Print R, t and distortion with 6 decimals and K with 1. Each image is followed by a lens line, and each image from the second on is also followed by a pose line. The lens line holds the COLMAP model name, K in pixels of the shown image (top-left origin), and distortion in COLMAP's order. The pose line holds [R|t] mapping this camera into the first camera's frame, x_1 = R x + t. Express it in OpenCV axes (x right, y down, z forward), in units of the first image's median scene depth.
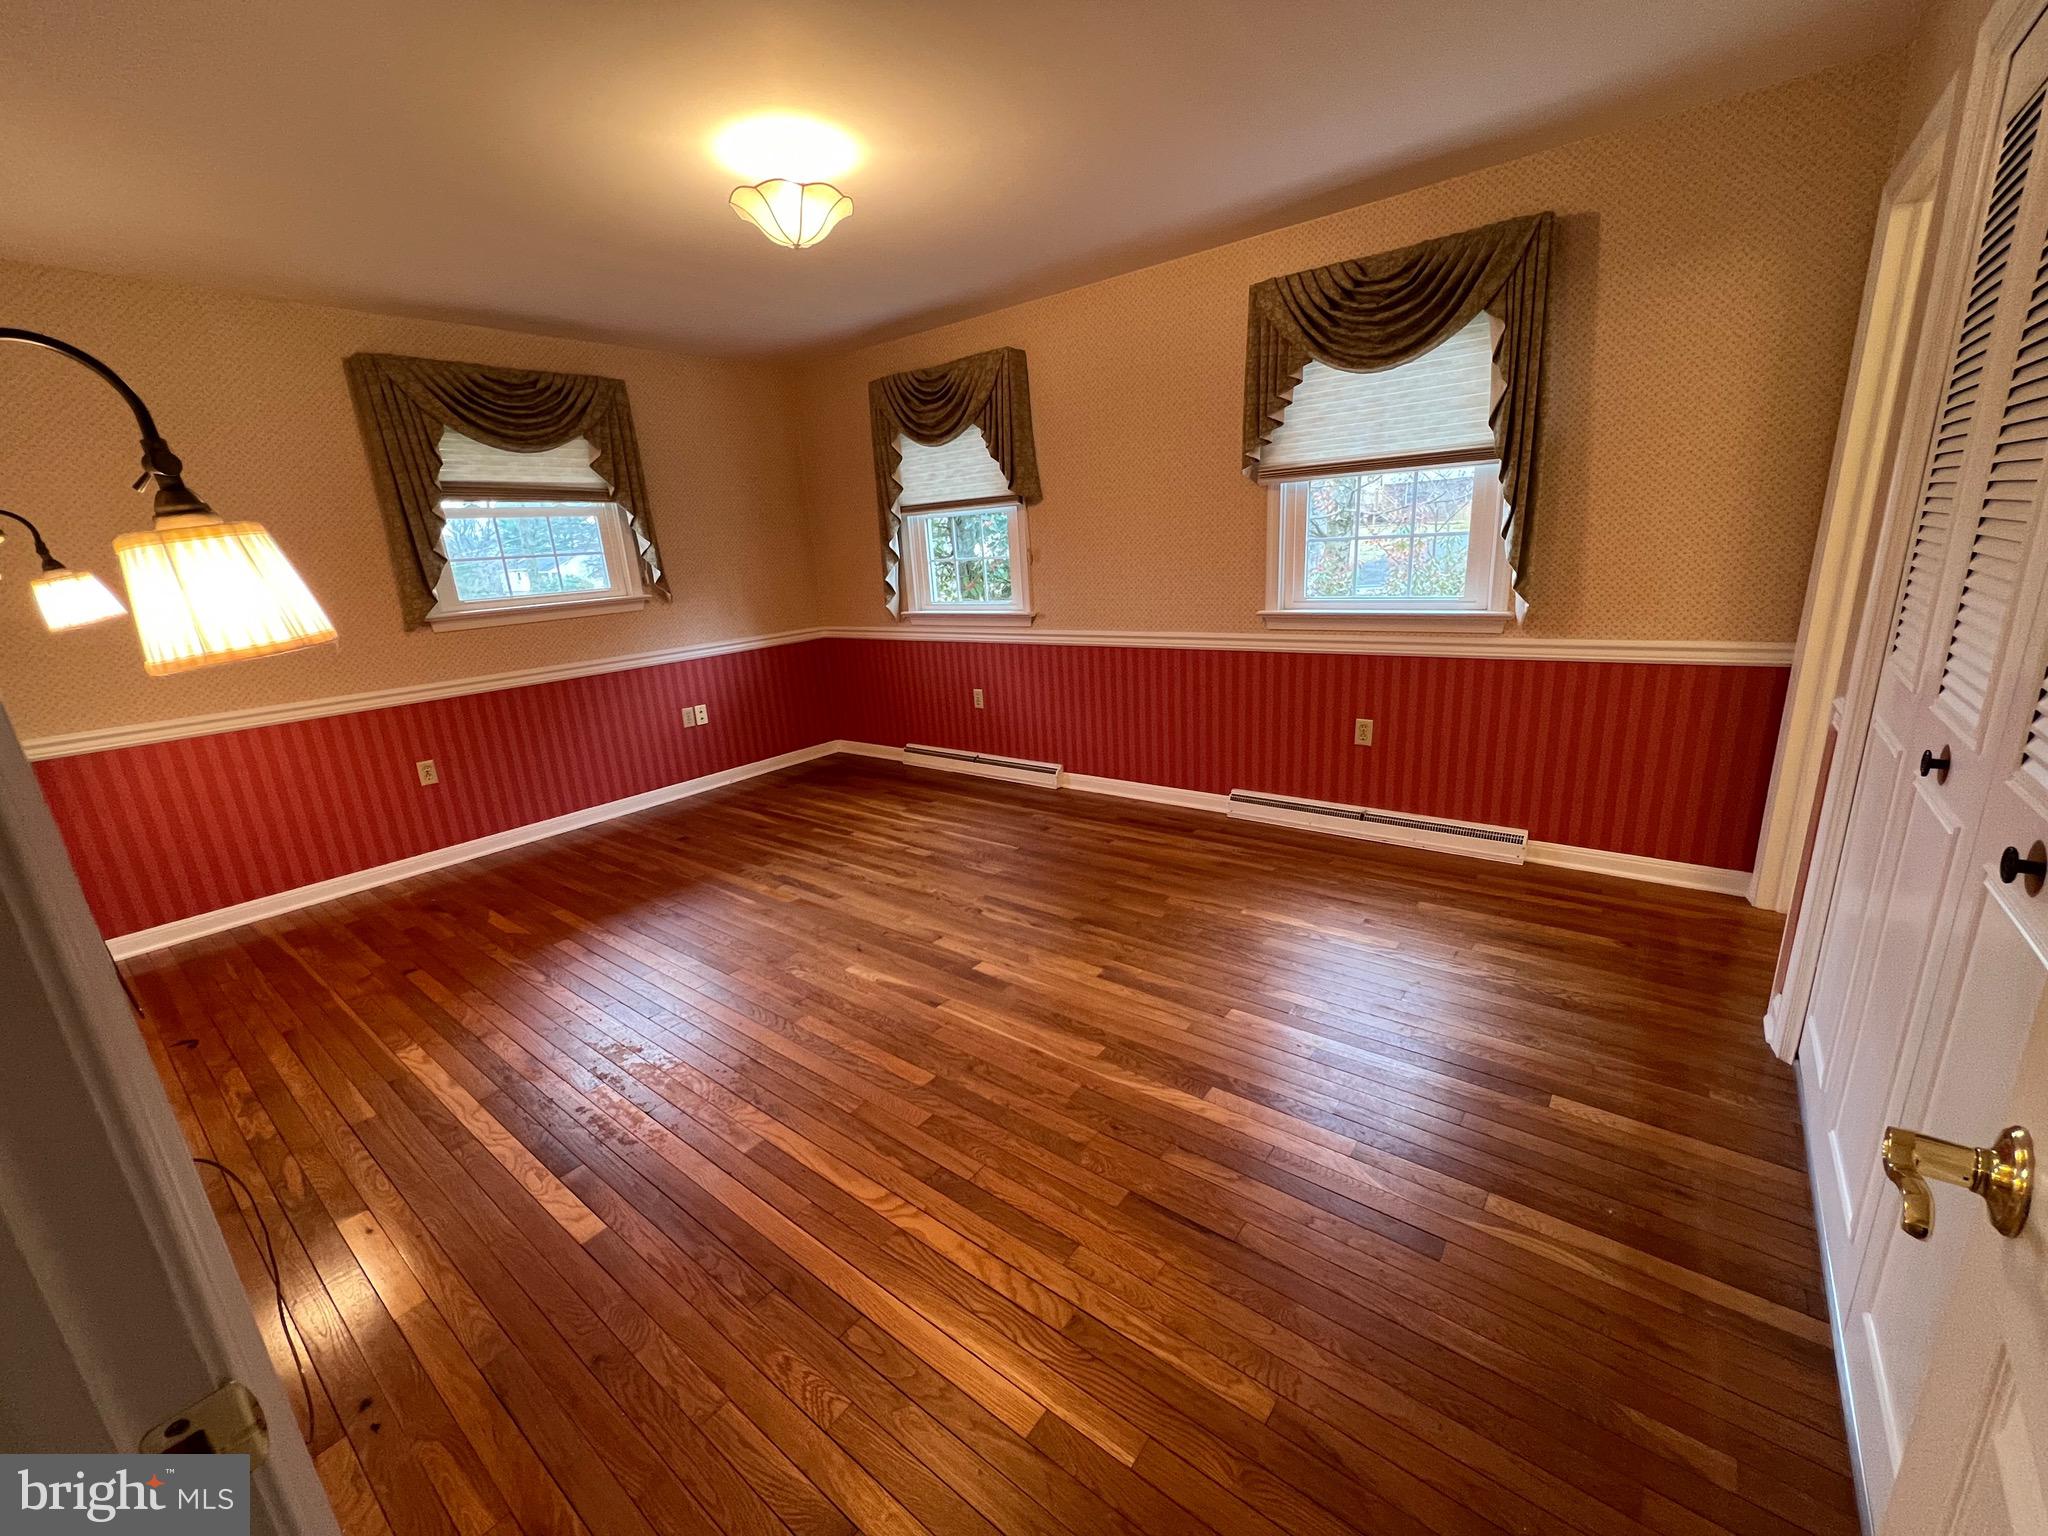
lens RADIAL K [[824.2, 0, 1022.1], [0, 824.2, 769.8], [0, 0, 1]] dist [0.002822, 0.000429]
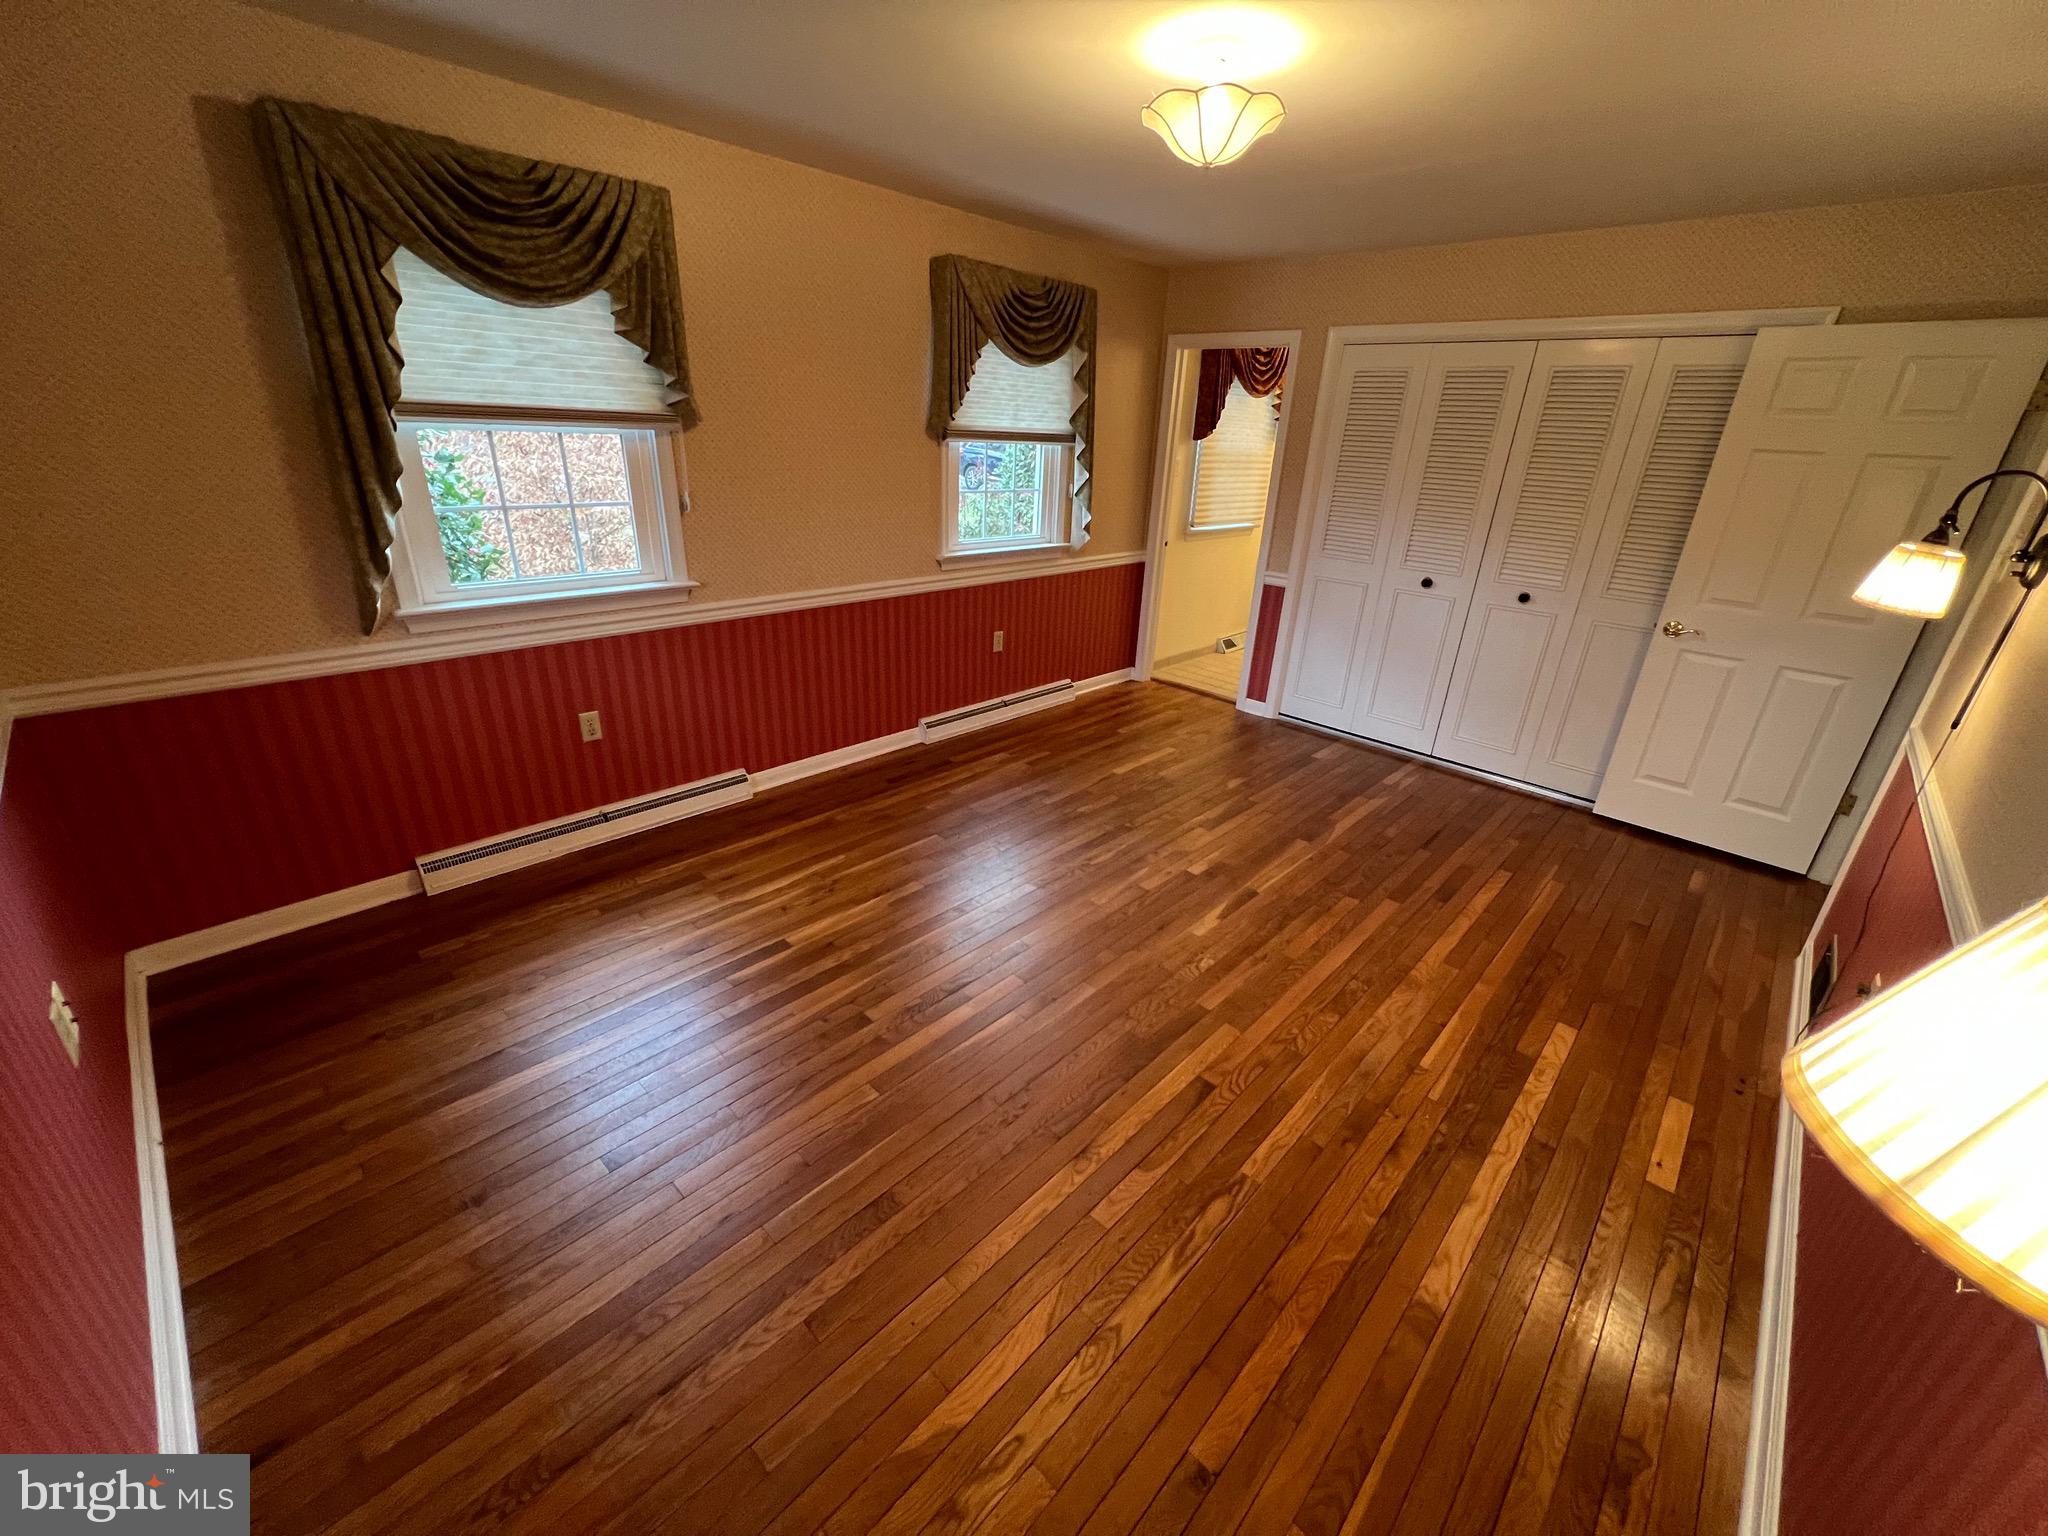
lens RADIAL K [[817.8, 0, 1023.2], [0, 817.8, 770.0], [0, 0, 1]] dist [0.001869, -0.000350]
pose [[0.085483, -0.324421, 0.942042, -0.869062], [0.218035, 0.928677, 0.300033, -0.235042], [-0.972190, 0.179750, 0.150121, 0.786923]]
